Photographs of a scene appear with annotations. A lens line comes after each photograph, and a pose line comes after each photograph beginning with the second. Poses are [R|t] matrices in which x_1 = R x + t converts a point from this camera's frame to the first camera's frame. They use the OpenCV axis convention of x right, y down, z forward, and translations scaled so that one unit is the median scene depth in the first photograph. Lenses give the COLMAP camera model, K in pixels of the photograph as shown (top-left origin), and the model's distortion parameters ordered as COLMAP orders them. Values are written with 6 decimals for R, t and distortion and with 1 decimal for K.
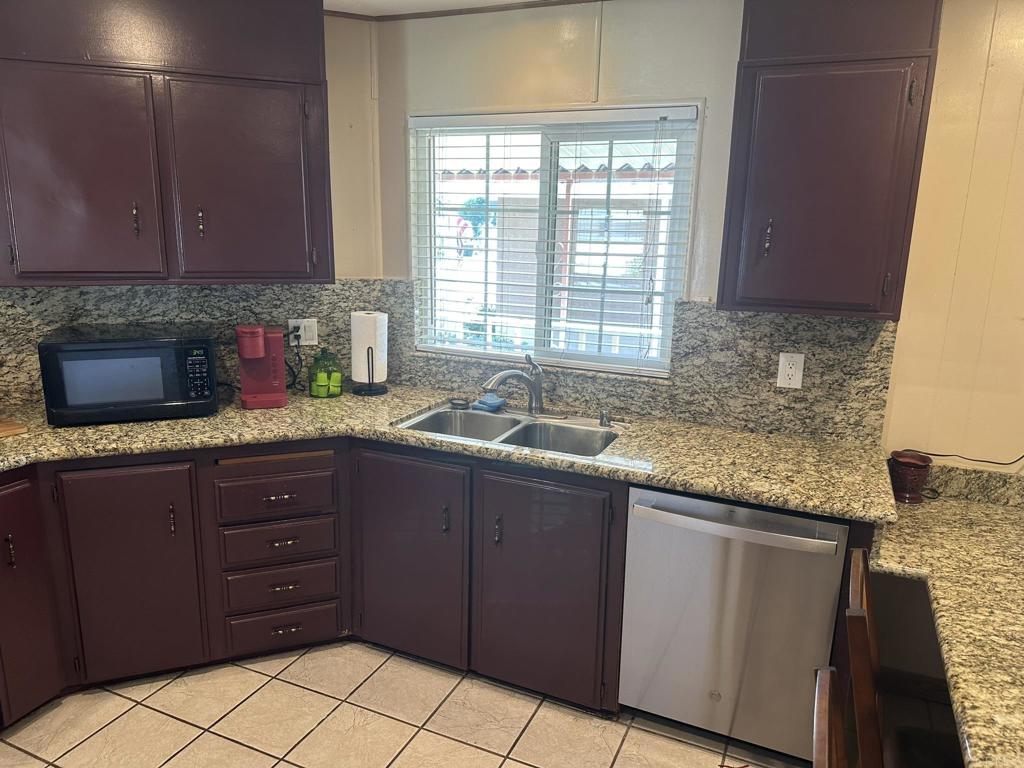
lens RADIAL K [[714.2, 0, 514.1], [0, 714.2, 388.7], [0, 0, 1]] dist [0.060086, -0.083143]
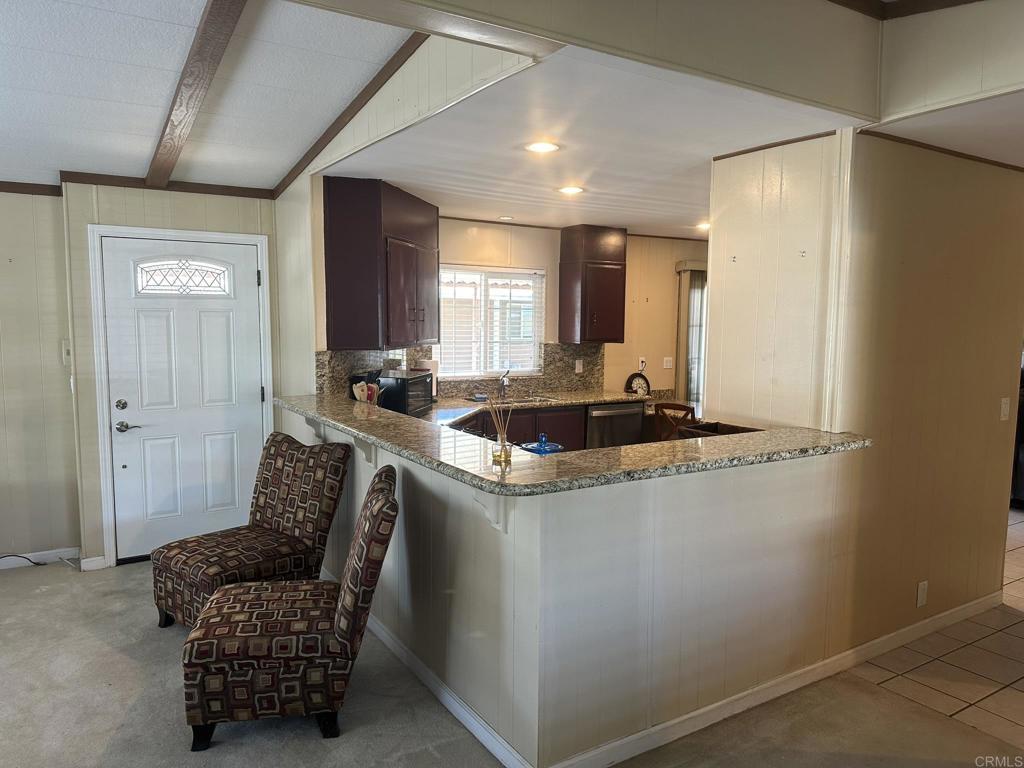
lens RADIAL K [[714.2, 0, 510.6], [0, 714.2, 385.8], [0, 0, 1]] dist [0.060086, -0.083143]
pose [[0.554185, -0.098068, 0.826597, -1.986370], [0.180338, 0.983596, -0.004212, 0.011931], [-0.812624, 0.151401, 0.562779, -0.297632]]
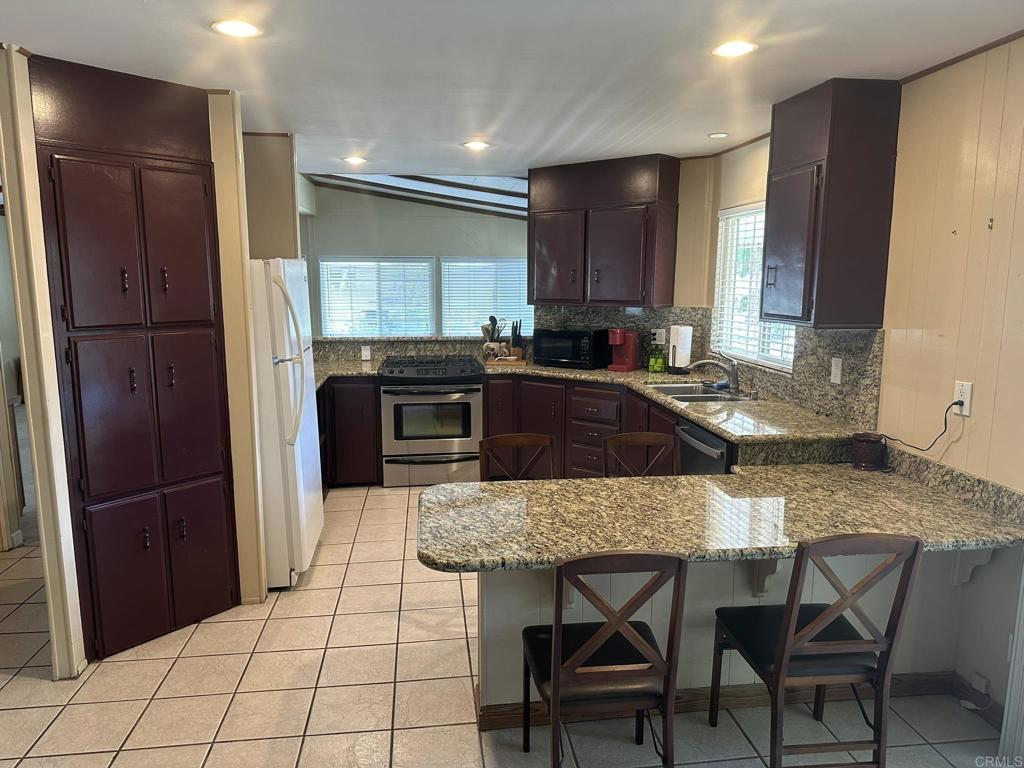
lens RADIAL K [[714.2, 0, 503.9], [0, 714.2, 382.4], [0, 0, 1]] dist [0.060086, -0.083143]
pose [[0.503663, 0.102438, -0.857806, 1.242987], [-0.179272, 0.983724, 0.012216, 0.093948], [0.845095, 0.147628, 0.513829, -0.247971]]
